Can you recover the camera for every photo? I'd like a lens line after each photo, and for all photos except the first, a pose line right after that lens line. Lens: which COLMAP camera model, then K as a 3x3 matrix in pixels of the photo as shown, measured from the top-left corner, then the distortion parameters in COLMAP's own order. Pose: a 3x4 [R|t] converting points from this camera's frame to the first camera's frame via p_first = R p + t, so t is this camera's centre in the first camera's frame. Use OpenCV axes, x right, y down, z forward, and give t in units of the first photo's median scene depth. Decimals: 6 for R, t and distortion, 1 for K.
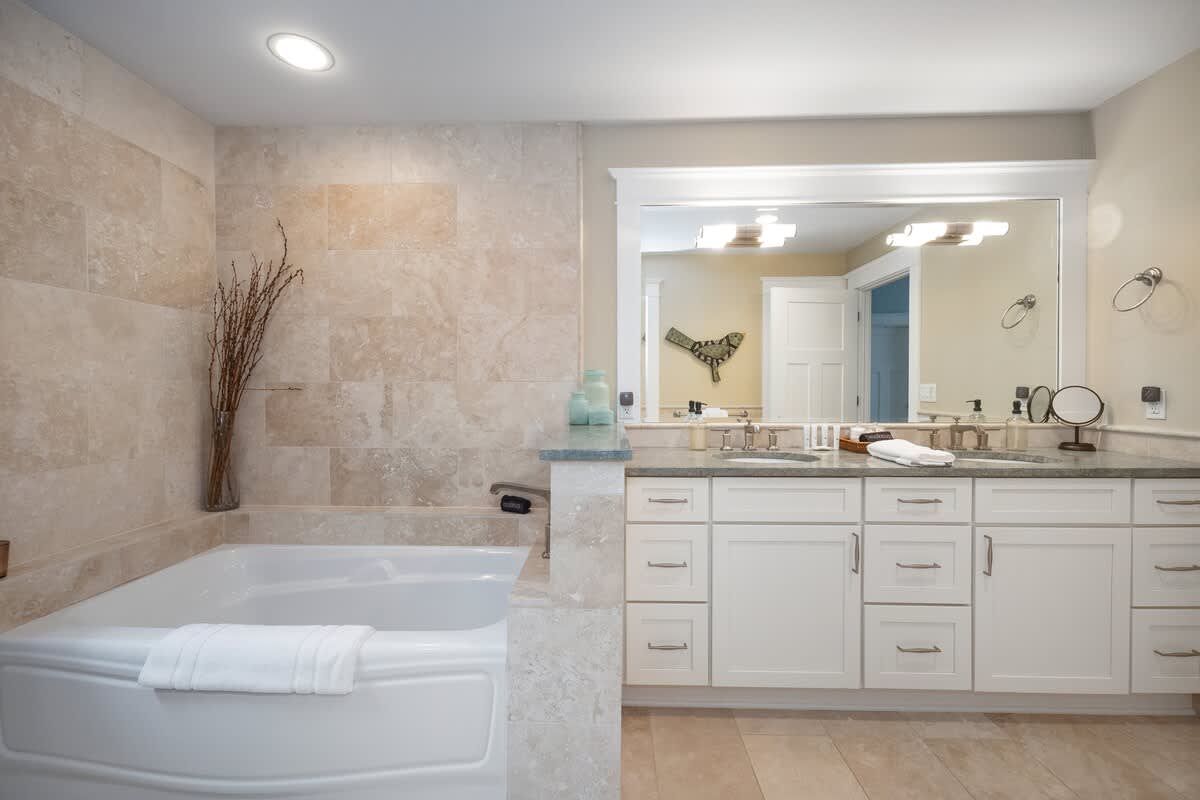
lens RADIAL K [[506.7, 0, 598.4], [0, 506.7, 394.5], [0, 0, 1]] dist [0.003521, -0.000284]
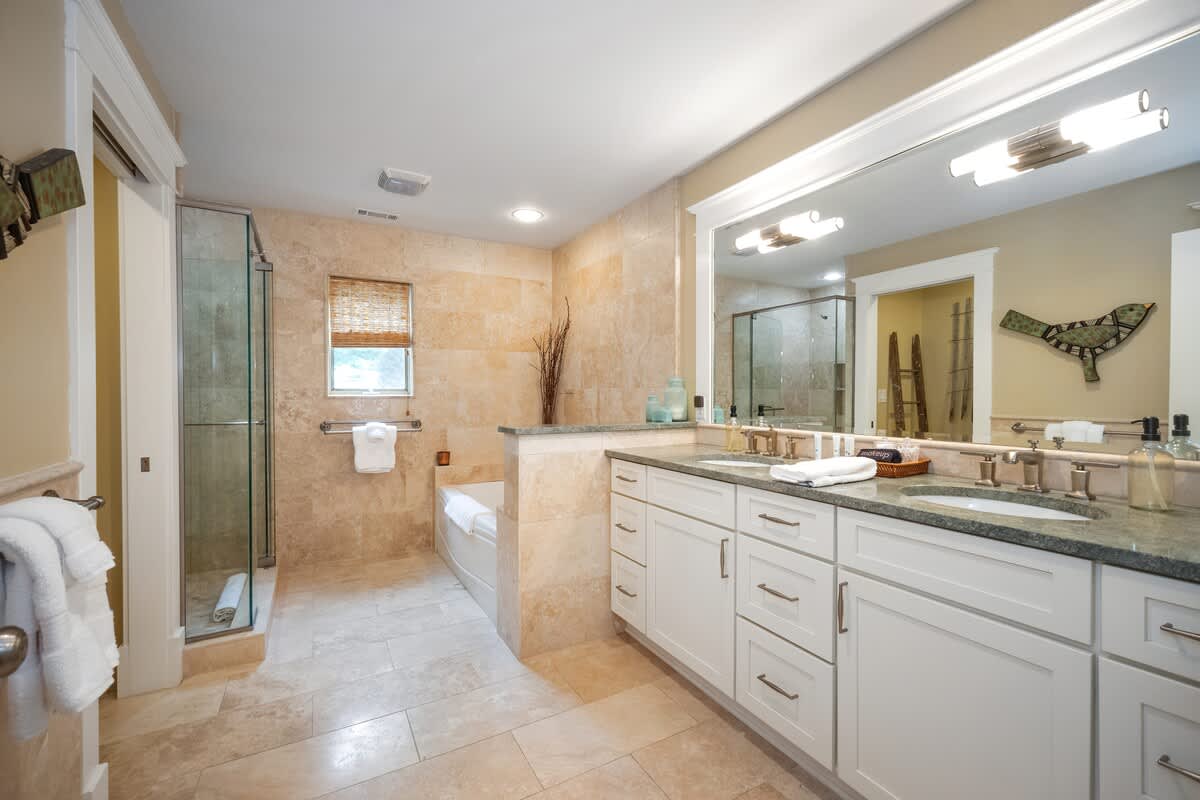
lens RADIAL K [[506.7, 0, 599.2], [0, 506.7, 398.0], [0, 0, 1]] dist [0.003521, -0.000284]
pose [[0.516436, 0.009032, -0.856278, 0.924779], [-0.009078, 0.999946, 0.005073, -0.004177], [0.856277, 0.005153, 0.516491, 0.204734]]
